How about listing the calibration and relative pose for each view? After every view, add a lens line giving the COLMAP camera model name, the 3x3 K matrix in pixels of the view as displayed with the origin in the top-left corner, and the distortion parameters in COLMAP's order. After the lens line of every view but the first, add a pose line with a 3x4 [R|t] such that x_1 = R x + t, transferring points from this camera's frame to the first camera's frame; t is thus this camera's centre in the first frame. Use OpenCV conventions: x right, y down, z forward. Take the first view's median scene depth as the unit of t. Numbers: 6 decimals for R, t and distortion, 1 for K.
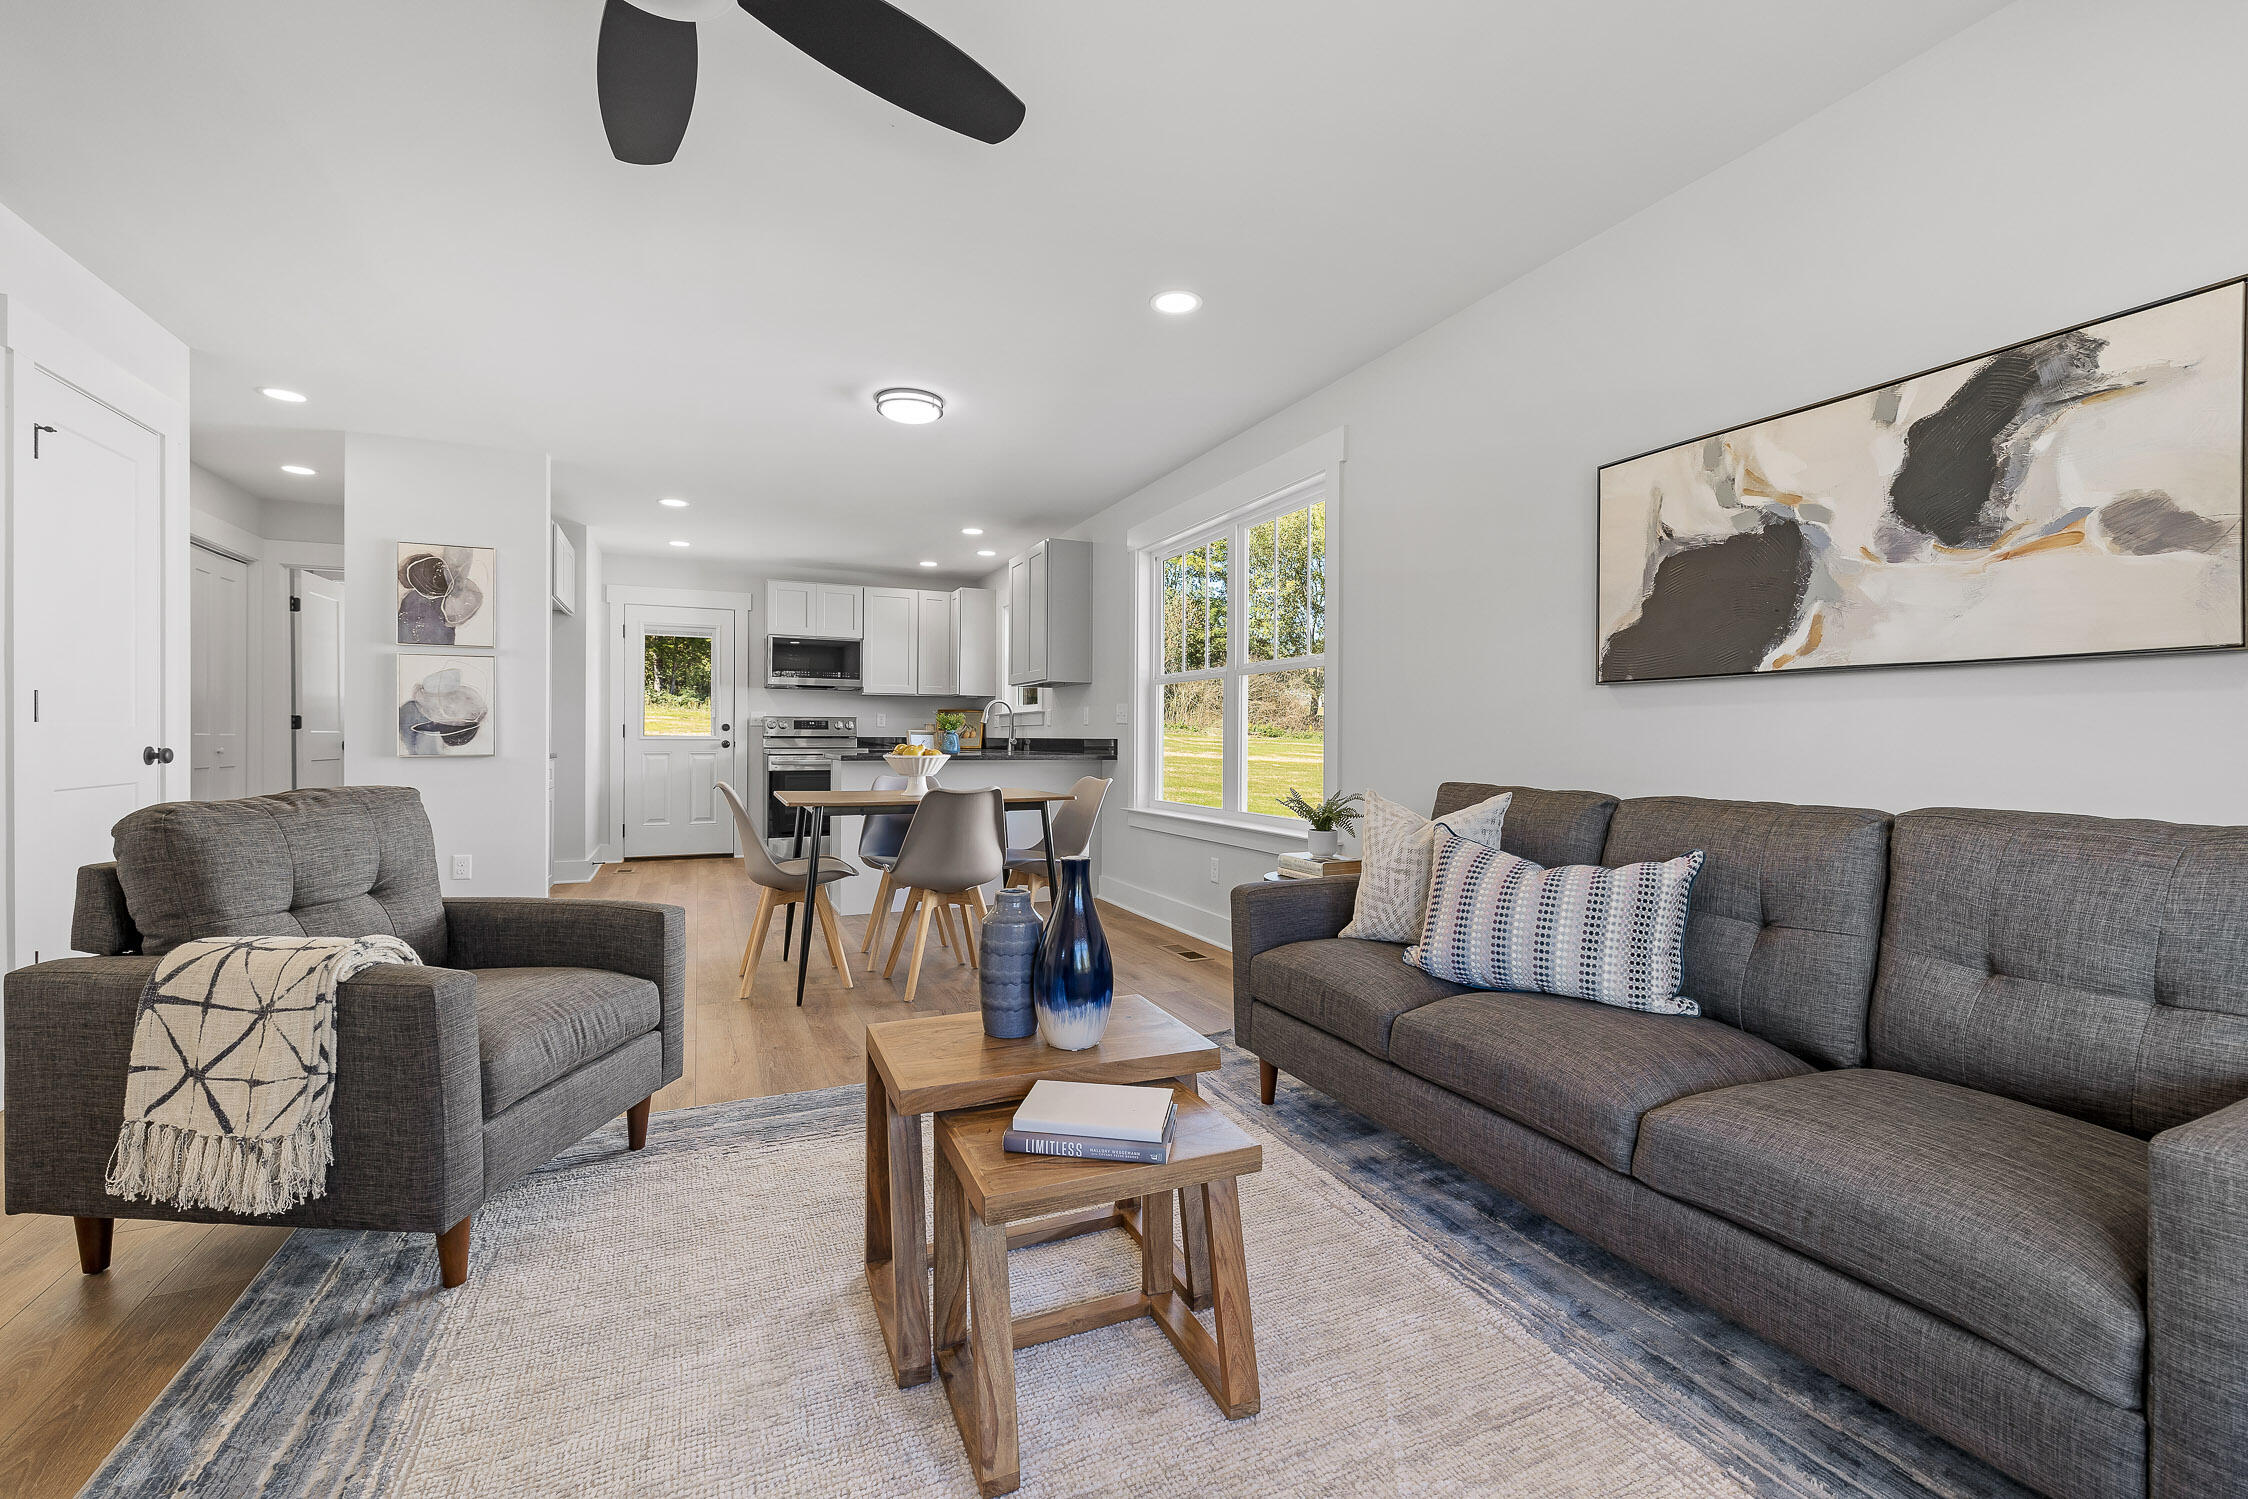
lens RADIAL K [[938.3, 0, 1123.9], [0, 938.3, 743.2], [0, 0, 1]] dist [0.000356, -0.000242]
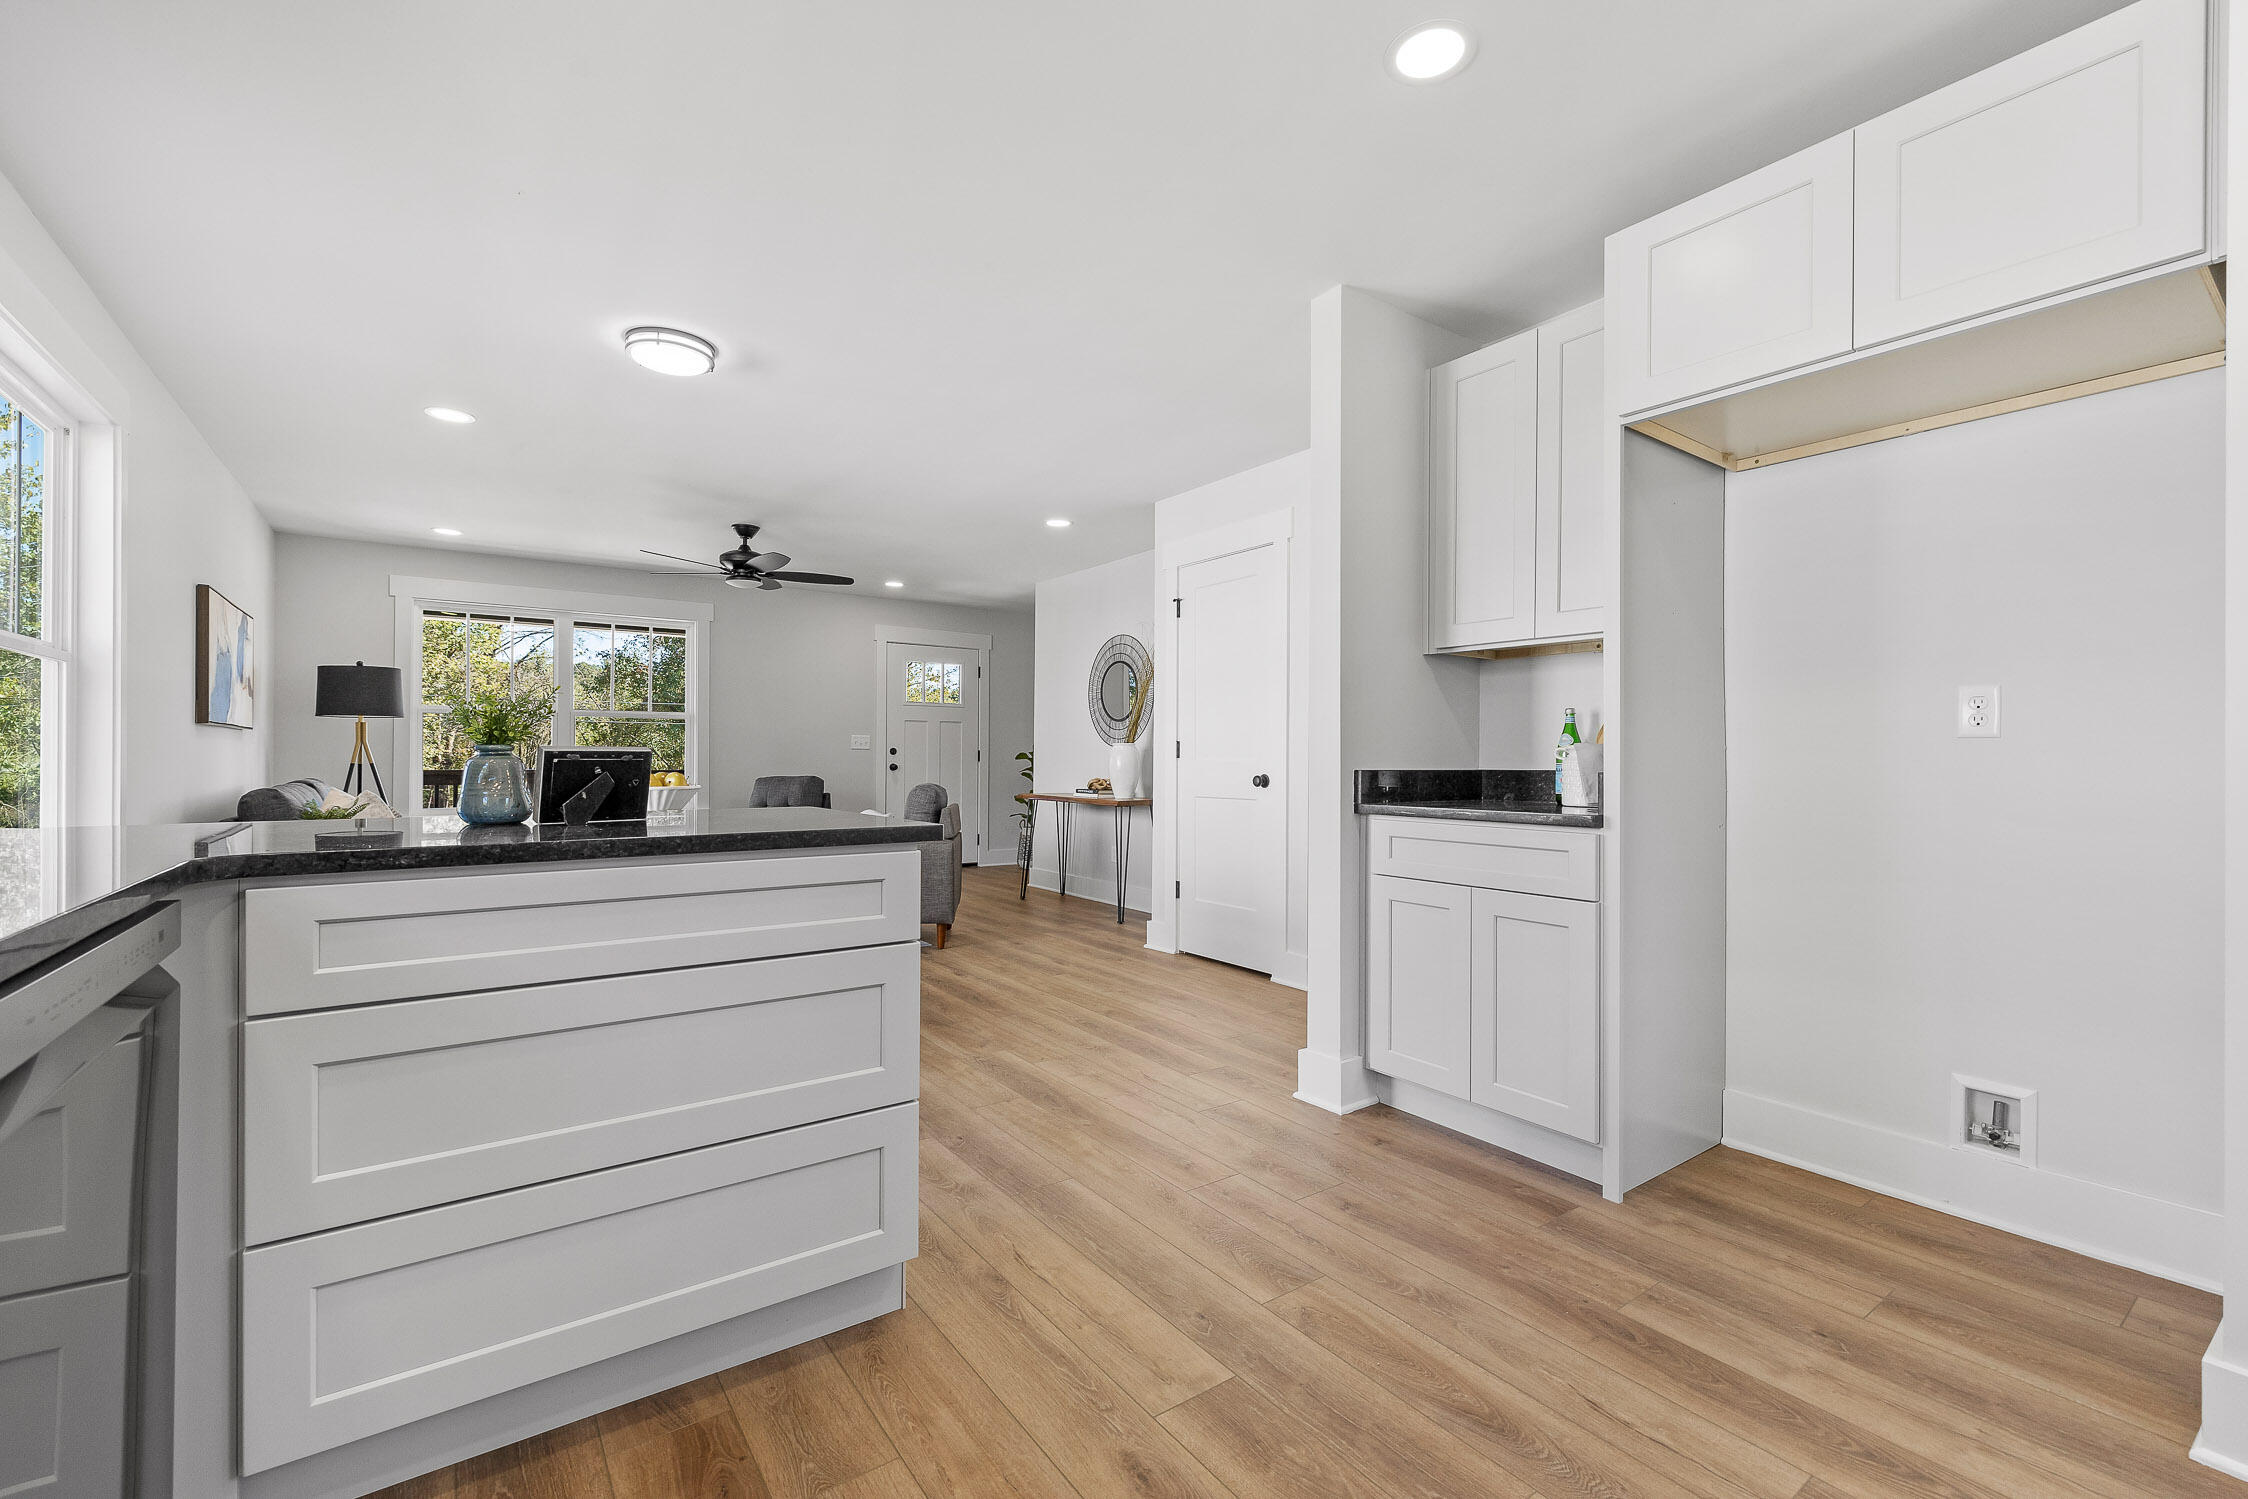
lens RADIAL K [[949.3, 0, 1124.2], [0, 949.3, 751.6], [0, 0, 1]] dist [0.001648, 0.000002]
pose [[-0.980511, -0.012415, -0.196070, -0.752879], [-0.012052, 0.999923, -0.003045, -0.030884], [0.196092, -0.000622, -0.980585, 3.113056]]
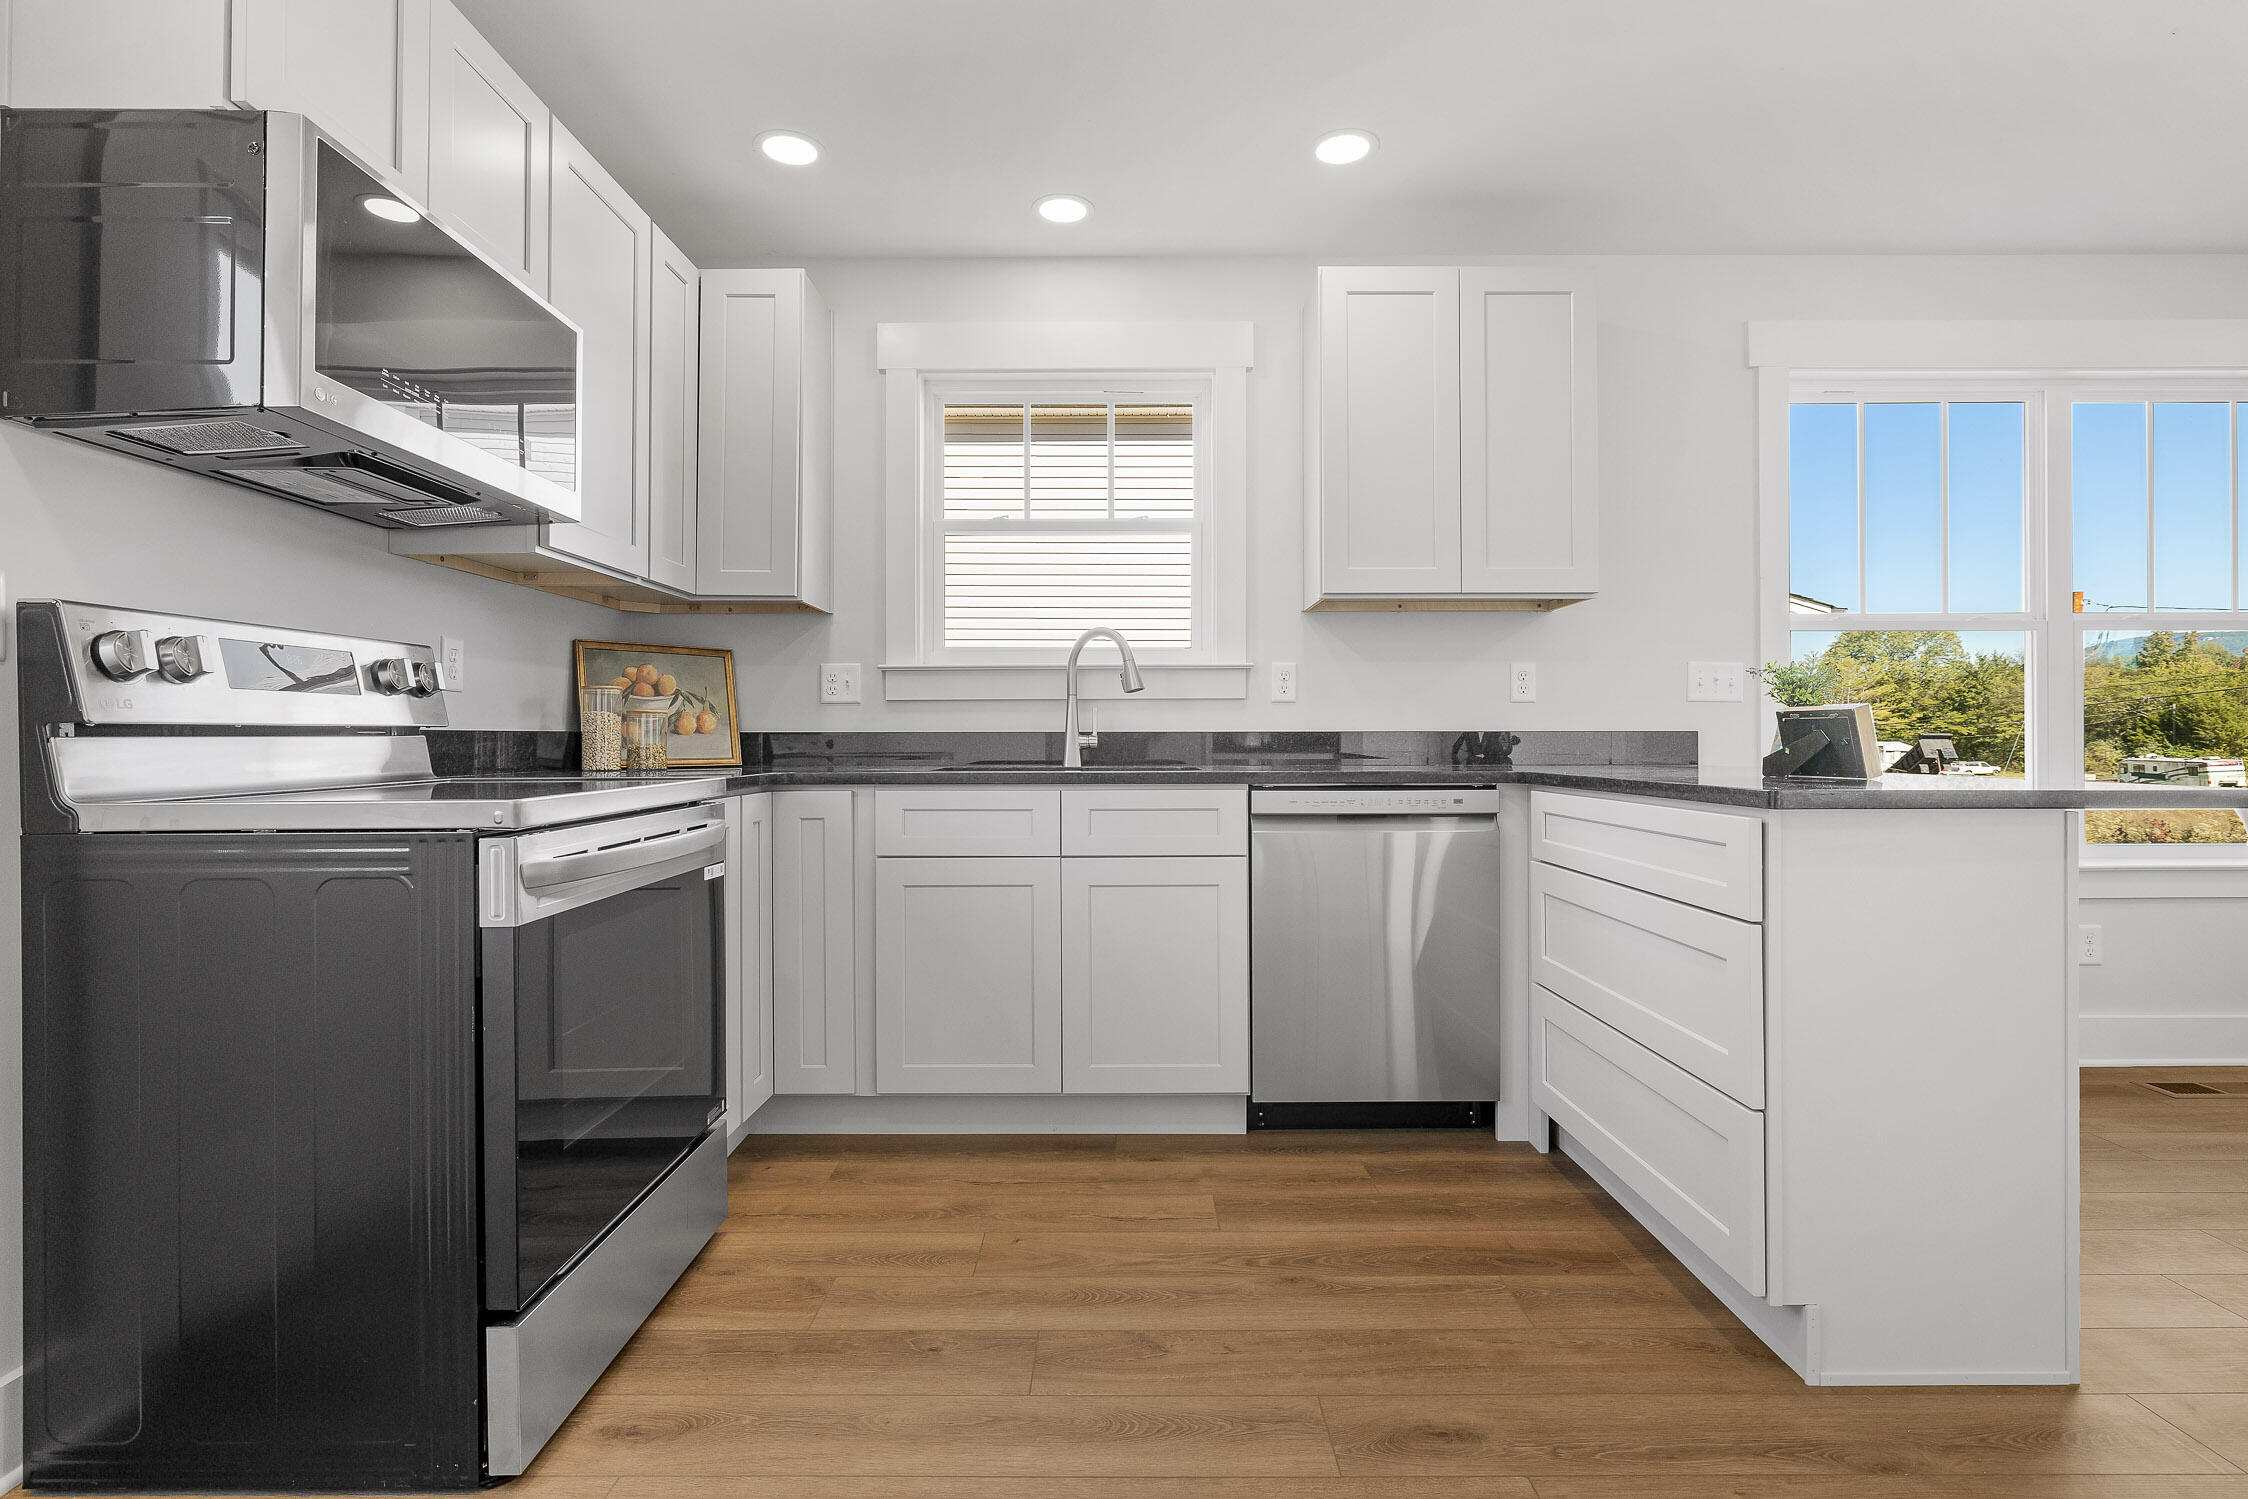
lens RADIAL K [[1071.8, 0, 1123.4], [0, 1071.8, 733.3], [0, 0, 1]] dist [-0.003074, -0.000057]
pose [[0.412646, -0.003394, 0.910885, -1.531211], [0.008853, 0.999961, -0.000285, -0.014908], [-0.910849, 0.008182, 0.412660, 2.466813]]
